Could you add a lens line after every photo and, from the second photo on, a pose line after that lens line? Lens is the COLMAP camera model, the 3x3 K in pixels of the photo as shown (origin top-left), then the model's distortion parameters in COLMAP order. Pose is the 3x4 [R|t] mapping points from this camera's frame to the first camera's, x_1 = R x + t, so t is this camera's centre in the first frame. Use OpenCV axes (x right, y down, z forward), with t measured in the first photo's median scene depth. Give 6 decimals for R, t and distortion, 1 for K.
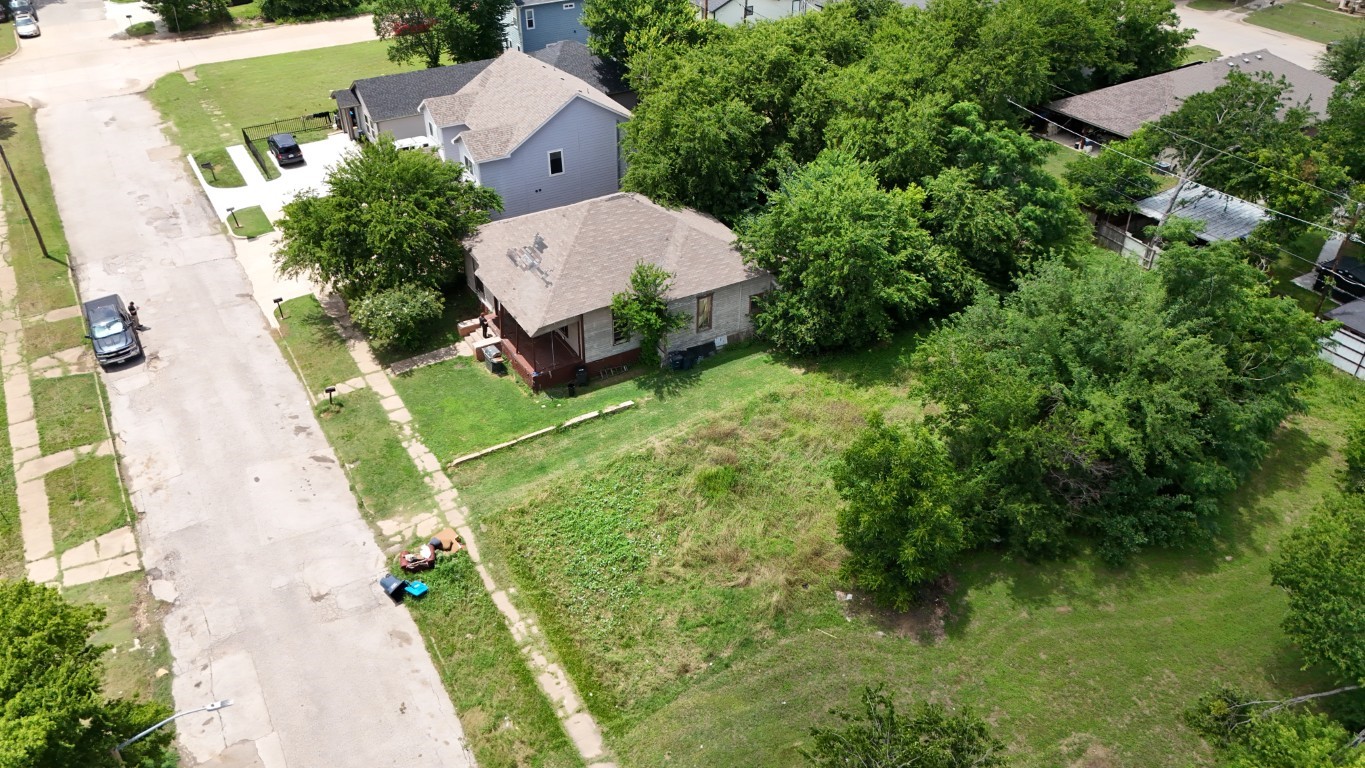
lens RADIAL K [[998.0, 0, 671.8], [0, 998.0, 382.5], [0, 0, 1]] dist [0.070377, -0.061567]
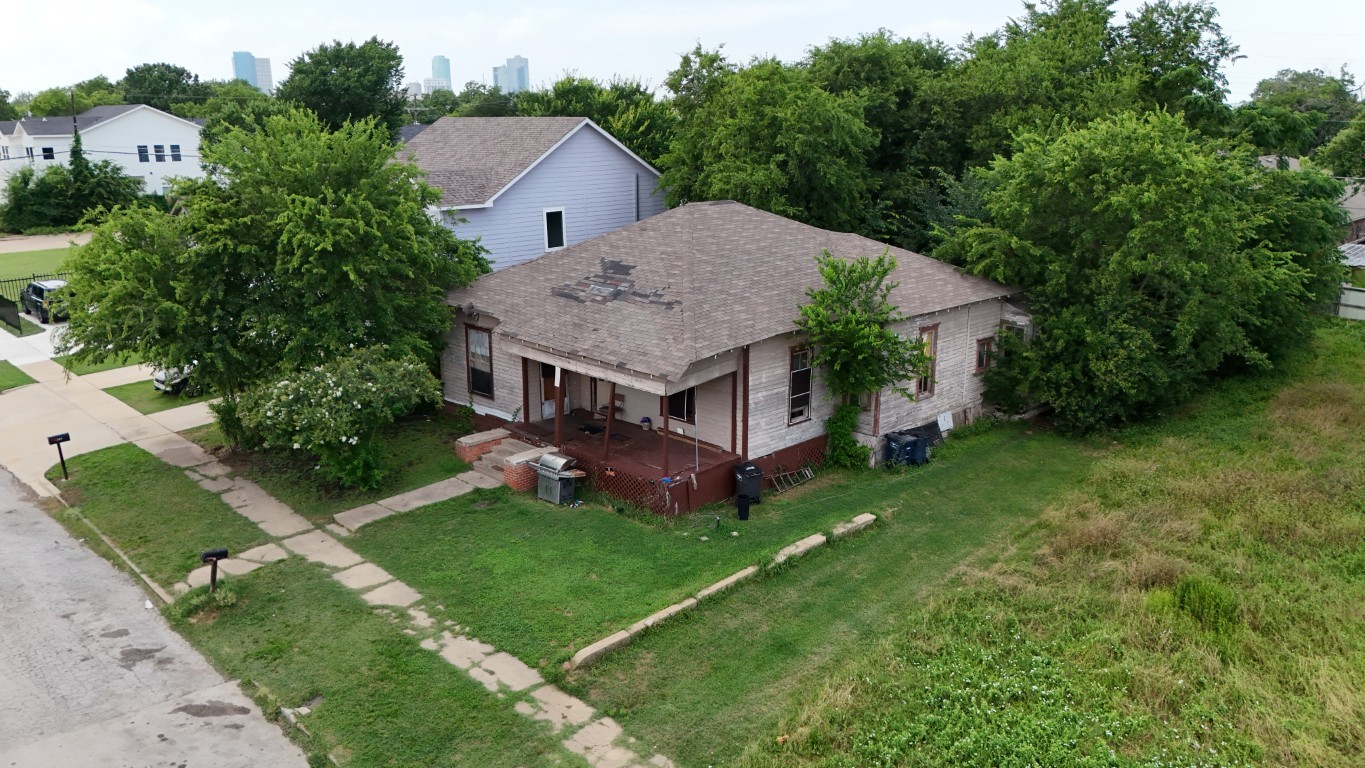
lens RADIAL K [[1006.5, 0, 672.7], [0, 1006.5, 387.0], [0, 0, 1]] dist [0.067289, -0.067159]
pose [[0.968665, -0.075401, 0.236648, -0.239450], [0.150108, 0.936830, -0.315940, 0.099552], [-0.197876, 0.341563, 0.918793, 0.526929]]
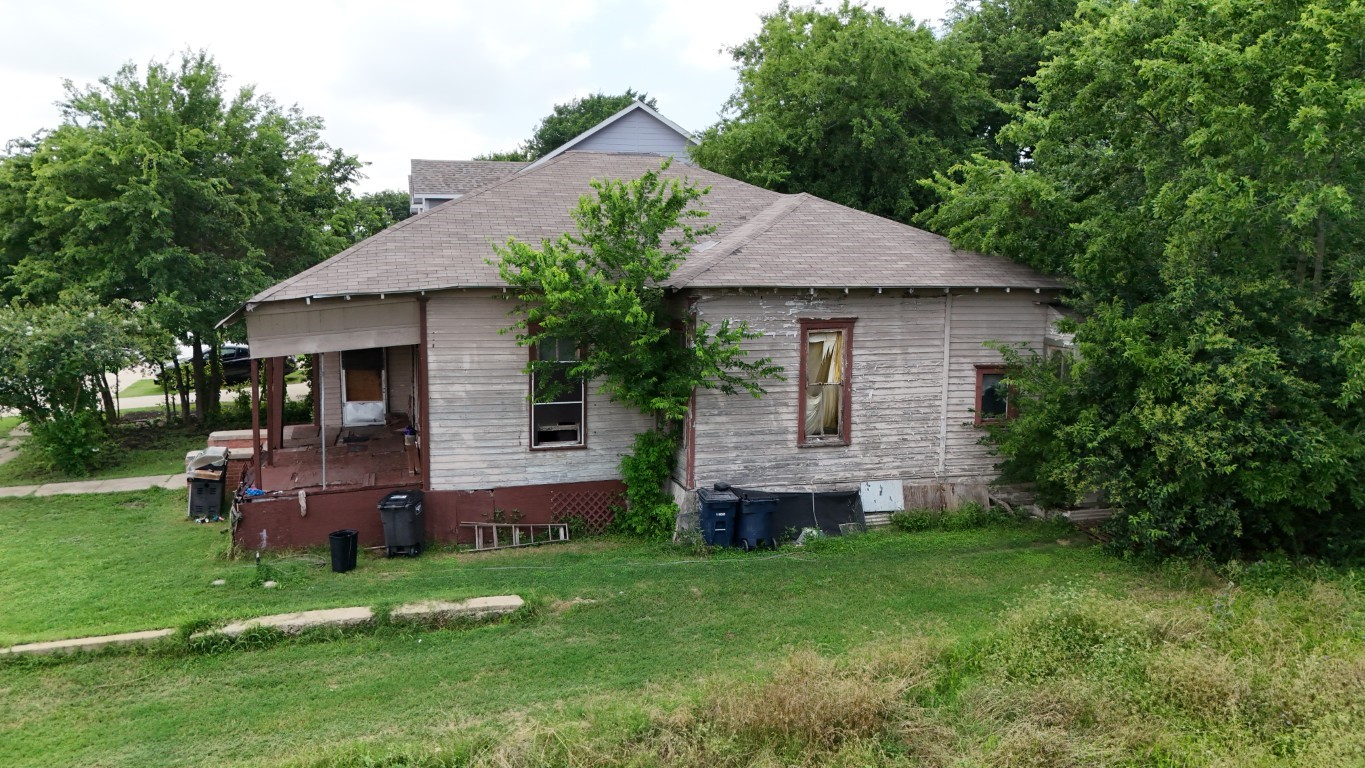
lens RADIAL K [[998.0, 0, 671.8], [0, 998.0, 382.5], [0, 0, 1]] dist [0.070377, -0.061567]
pose [[0.966749, 0.022987, -0.254693, 0.067836], [-0.138505, 0.884292, -0.445920, 0.081226], [0.214973, 0.466368, 0.858072, 0.723807]]
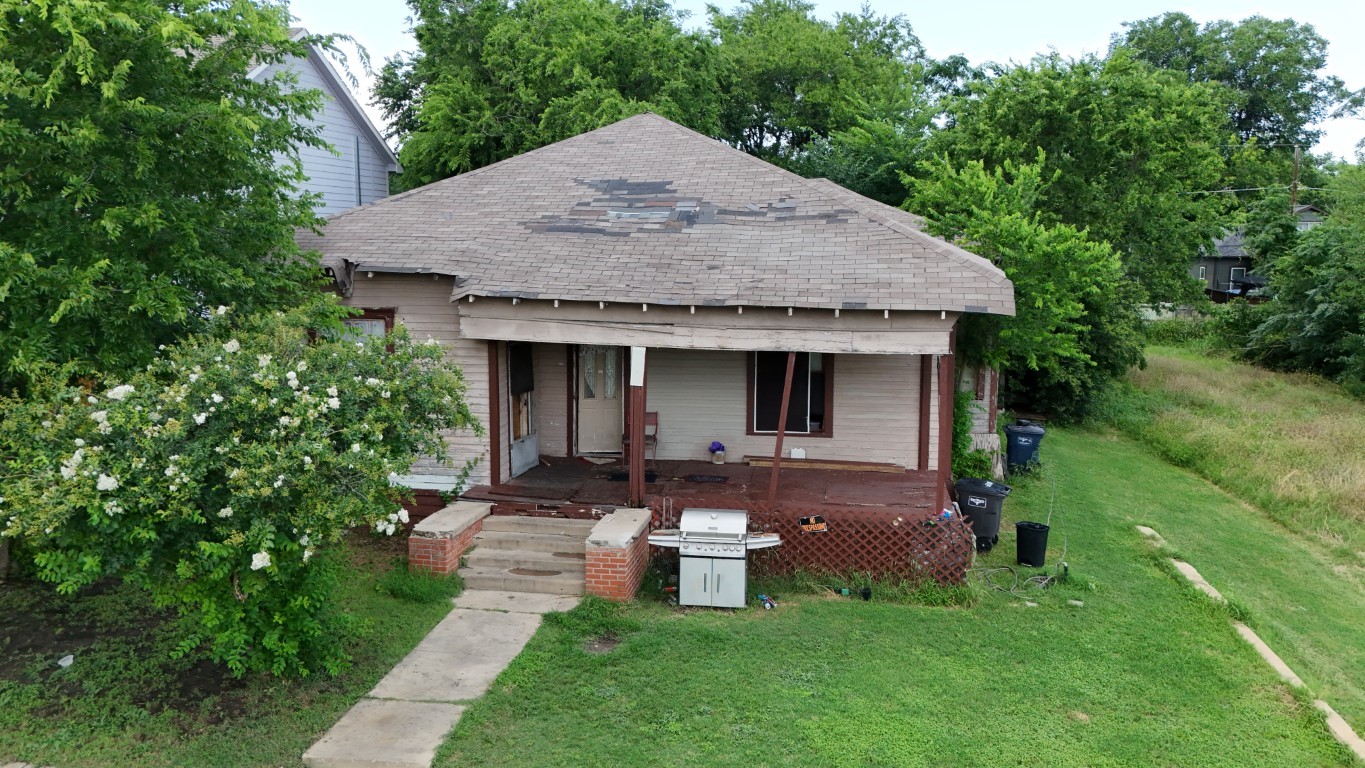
lens RADIAL K [[1006.5, 0, 672.7], [0, 1006.5, 387.0], [0, 0, 1]] dist [0.067289, -0.067159]
pose [[0.651667, -0.111922, 0.750202, -0.366472], [0.431758, 0.867919, -0.245565, -0.004748], [-0.623630, 0.483933, 0.613917, 0.848605]]
